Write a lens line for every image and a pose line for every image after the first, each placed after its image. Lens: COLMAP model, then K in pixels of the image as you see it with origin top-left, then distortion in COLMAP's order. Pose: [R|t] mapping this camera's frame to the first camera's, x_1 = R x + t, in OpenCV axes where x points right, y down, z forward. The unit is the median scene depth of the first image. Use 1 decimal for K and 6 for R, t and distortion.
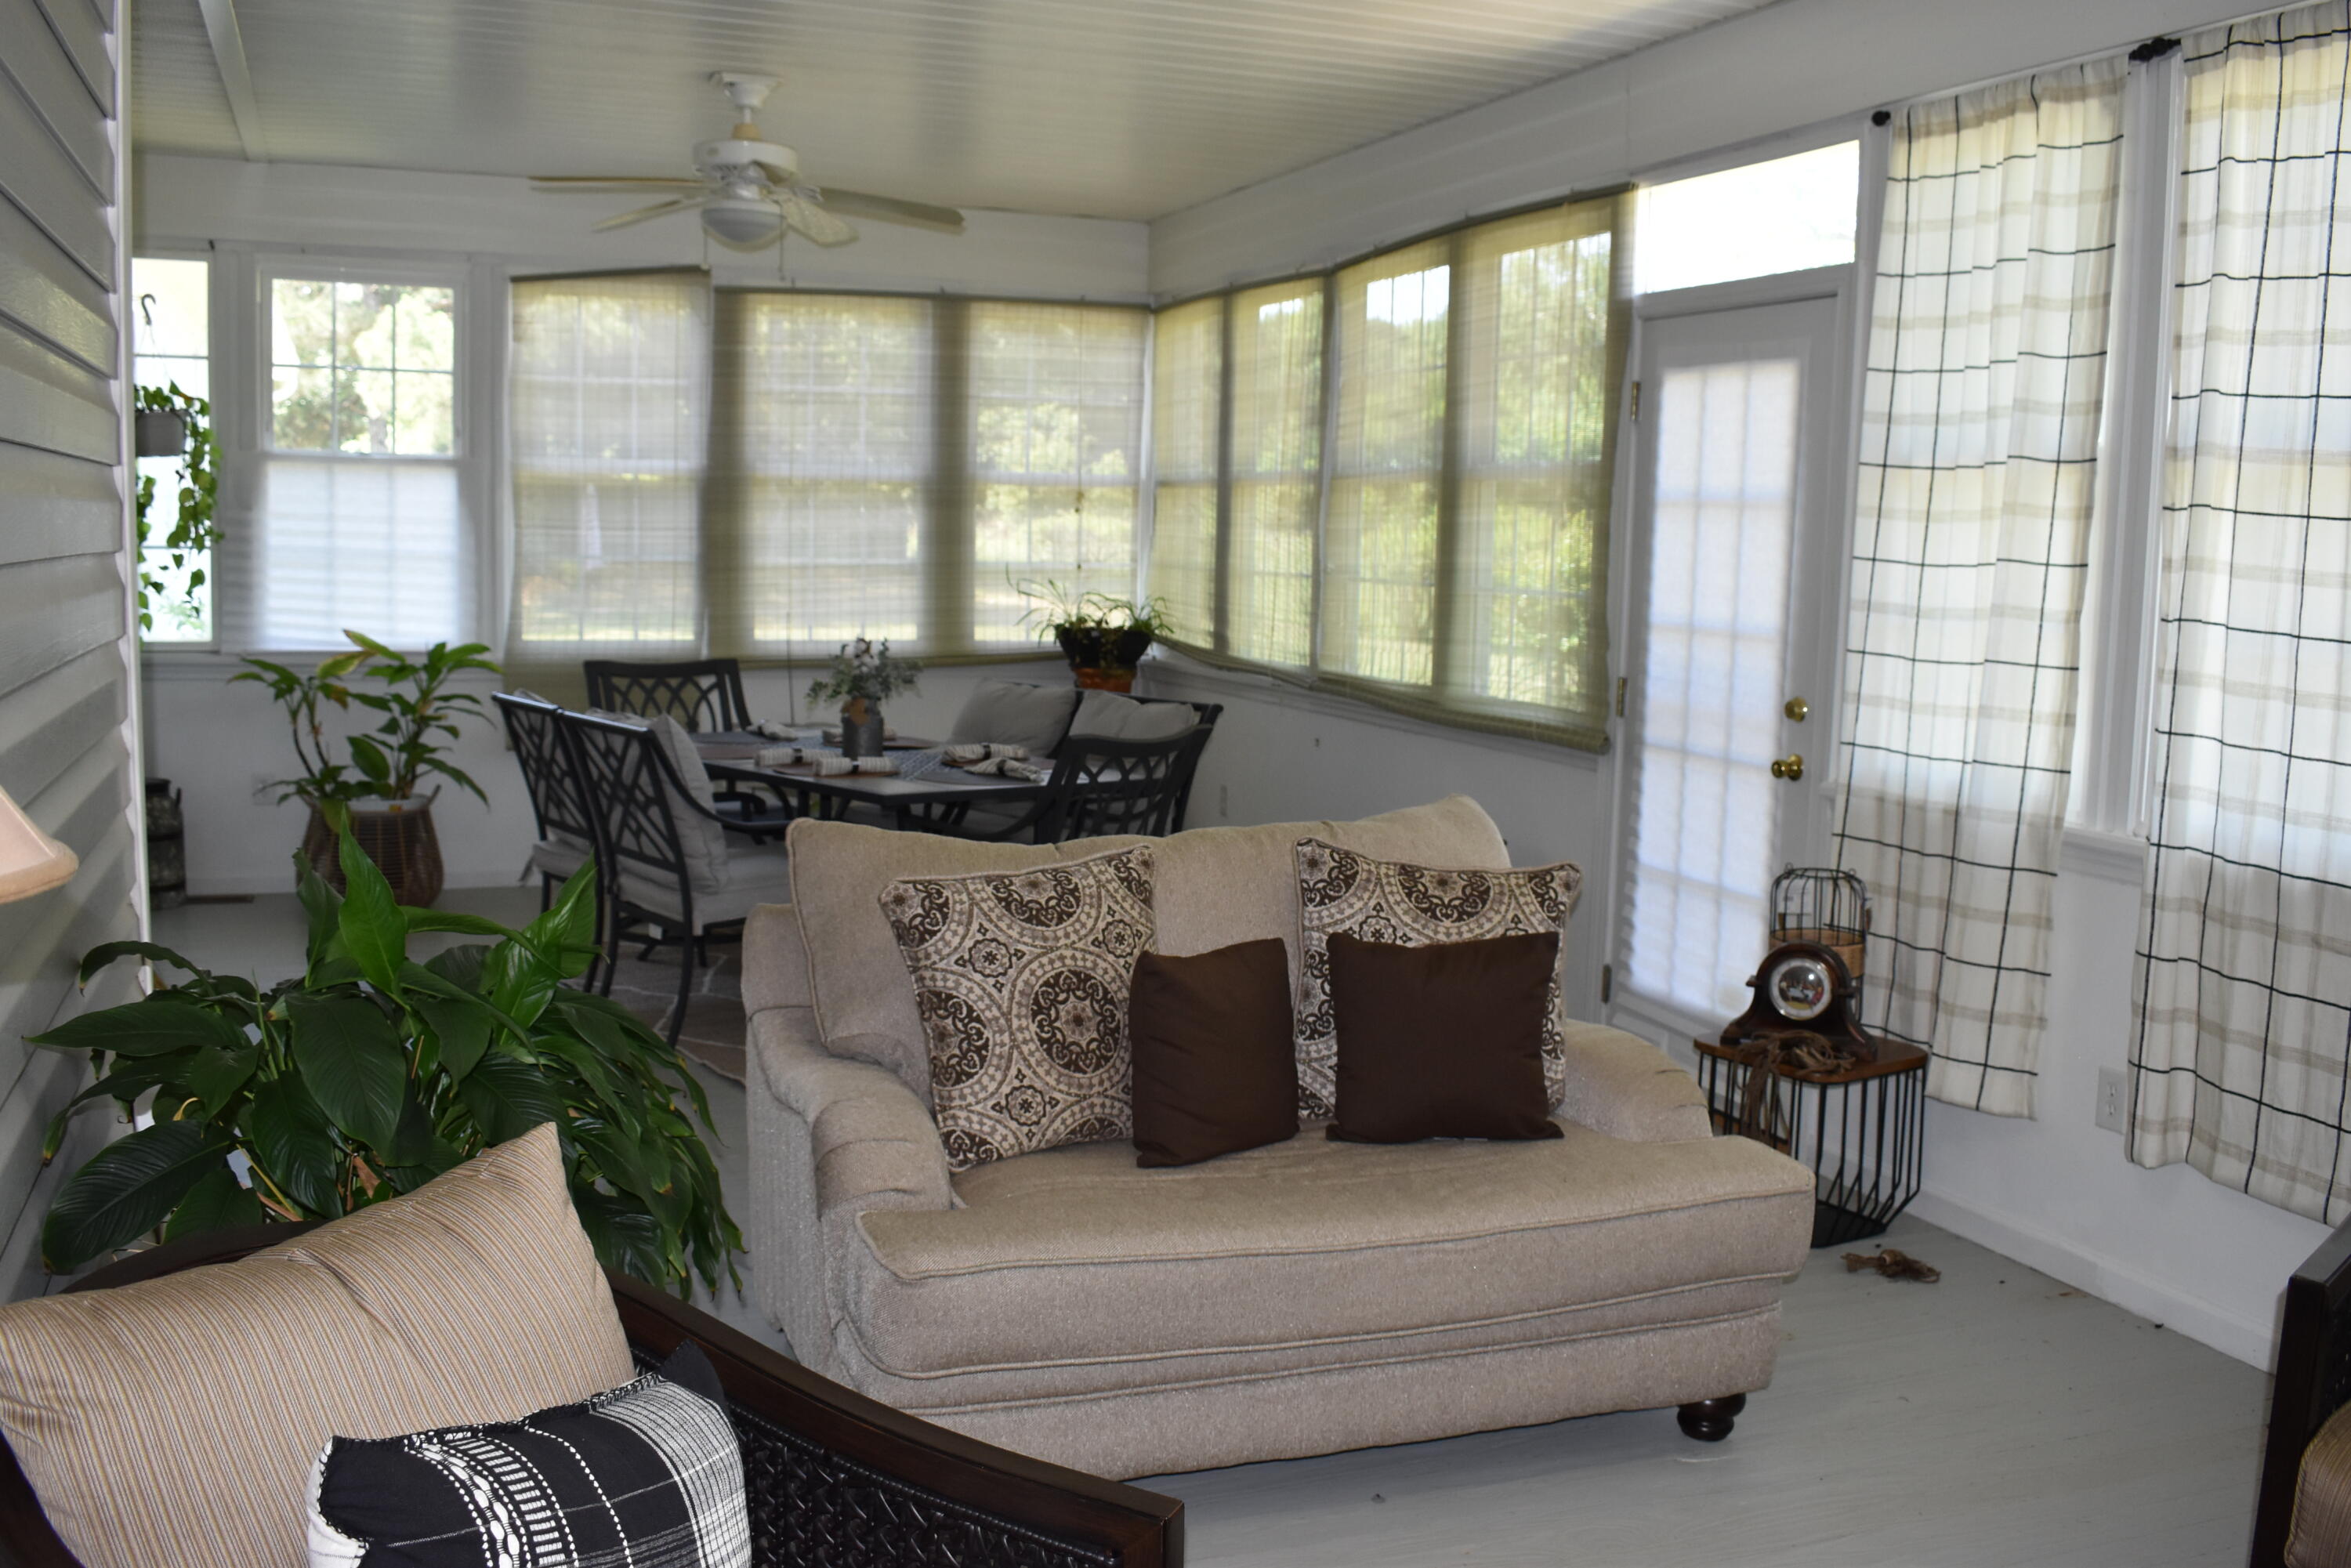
lens RADIAL K [[2178.2, 0, 1173.7], [0, 2178.2, 787.1], [0, 0, 1]] dist [-0.058224, 0.000000]
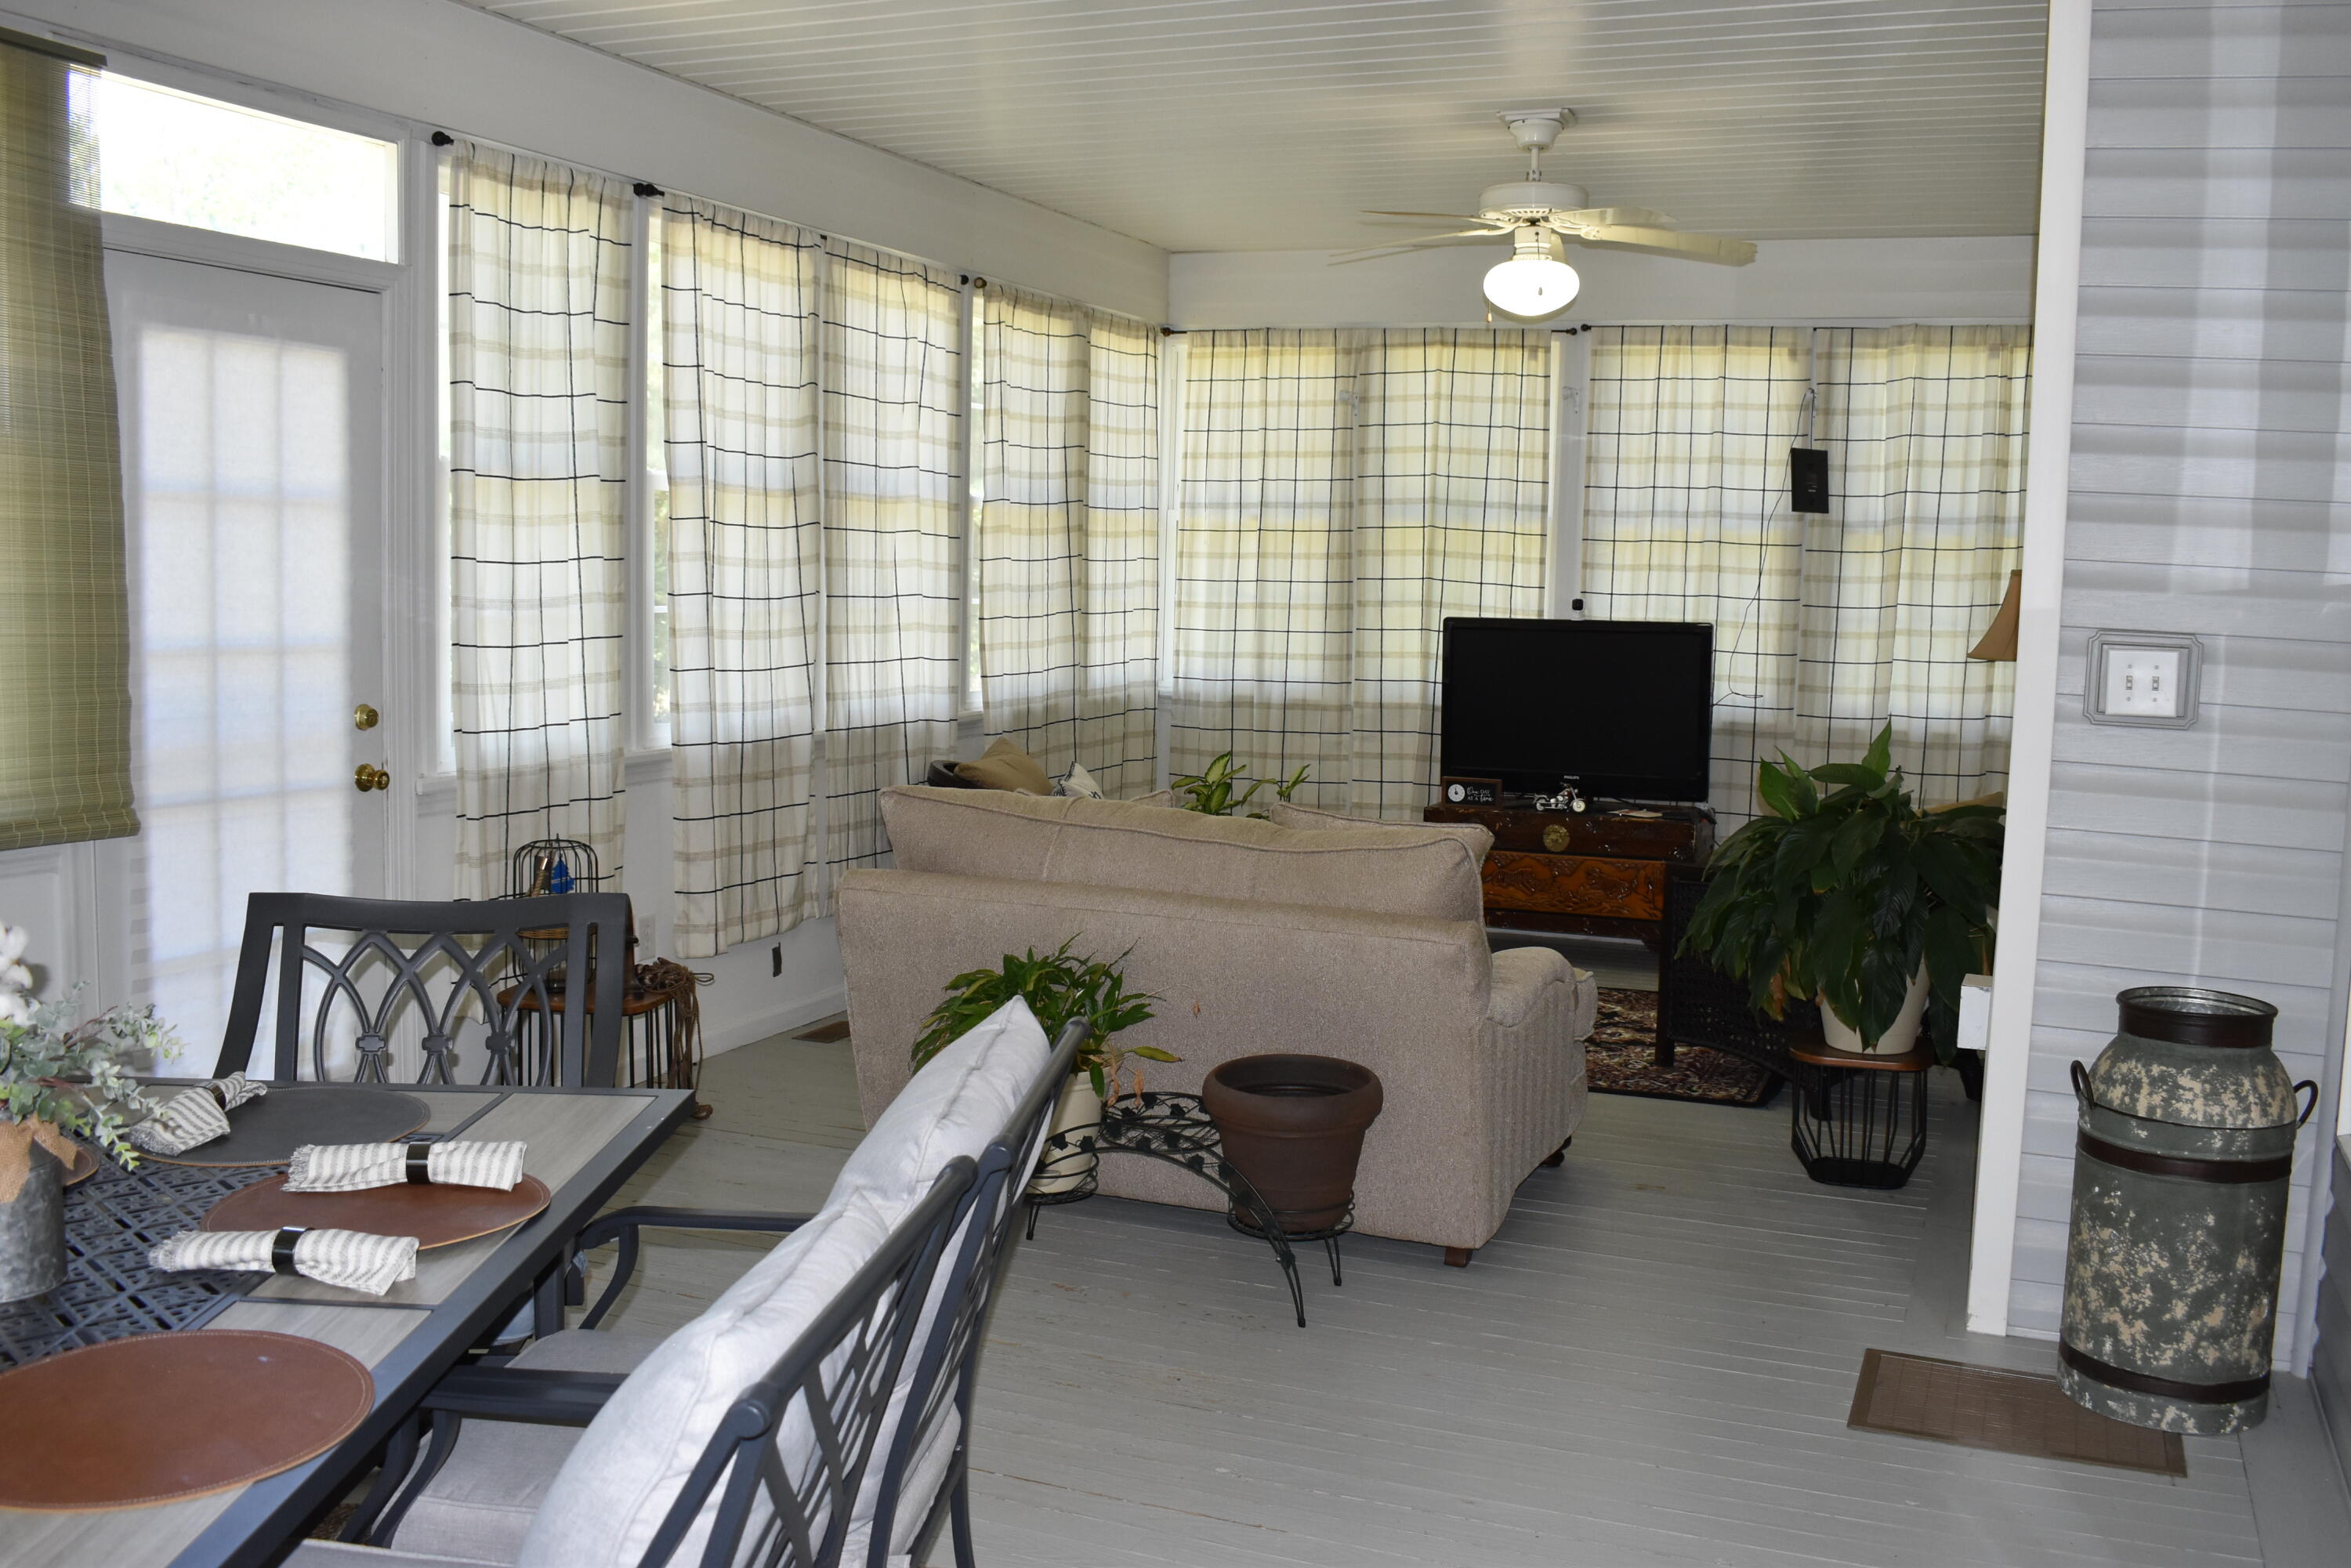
lens RADIAL K [[2178.2, 0, 1179.6], [0, 2178.2, 783.0], [0, 0, 1]] dist [-0.058224, 0.000000]
pose [[-0.729287, -0.122935, 0.673073, -0.610495], [0.030375, 0.976939, 0.211347, -0.193787], [-0.683533, 0.174577, -0.708735, 1.399216]]
